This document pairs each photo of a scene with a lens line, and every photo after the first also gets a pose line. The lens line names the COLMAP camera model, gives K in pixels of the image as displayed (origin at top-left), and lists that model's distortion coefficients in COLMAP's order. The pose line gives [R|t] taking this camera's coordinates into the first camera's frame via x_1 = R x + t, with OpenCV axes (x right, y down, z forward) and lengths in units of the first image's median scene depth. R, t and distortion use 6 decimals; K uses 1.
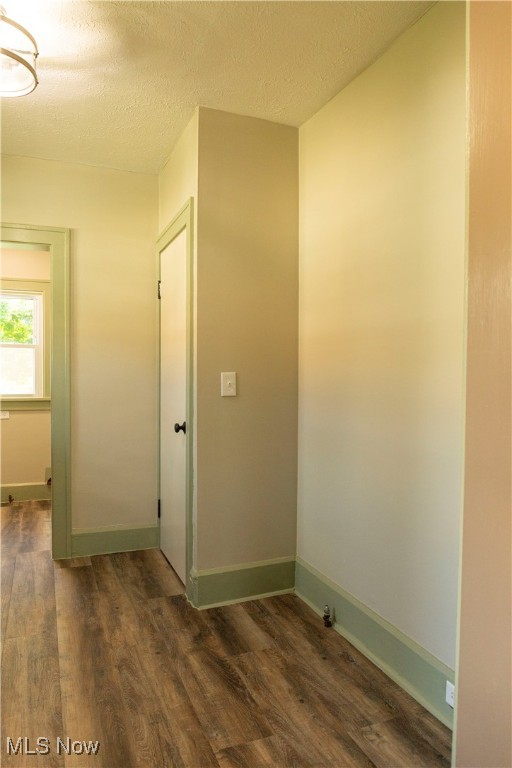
lens RADIAL K [[515.8, 0, 262.0], [0, 515.8, 380.3], [0, 0, 1]] dist [-0.027333, -0.010769]
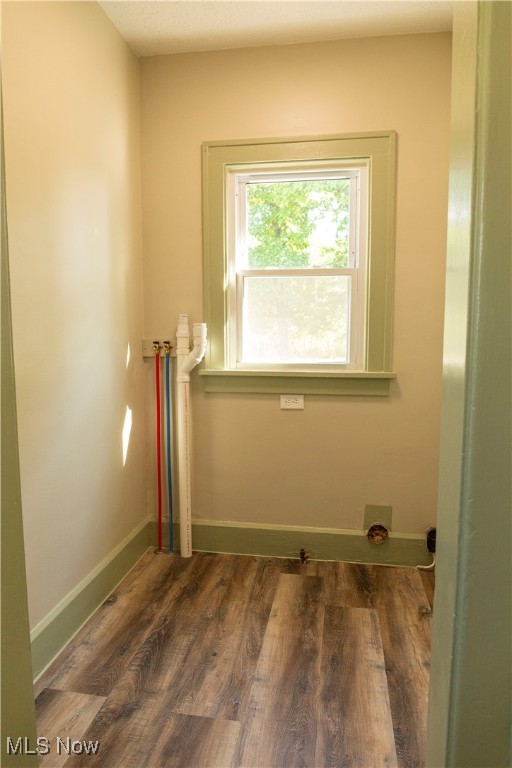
lens RADIAL K [[515.8, 0, 256.4], [0, 515.8, 385.1], [0, 0, 1]] dist [-0.027333, -0.010769]
pose [[0.845248, 0.044489, -0.532519, -0.255349], [-0.007406, 0.997408, 0.071573, 0.012050], [0.534323, -0.056553, 0.843387, 0.531895]]
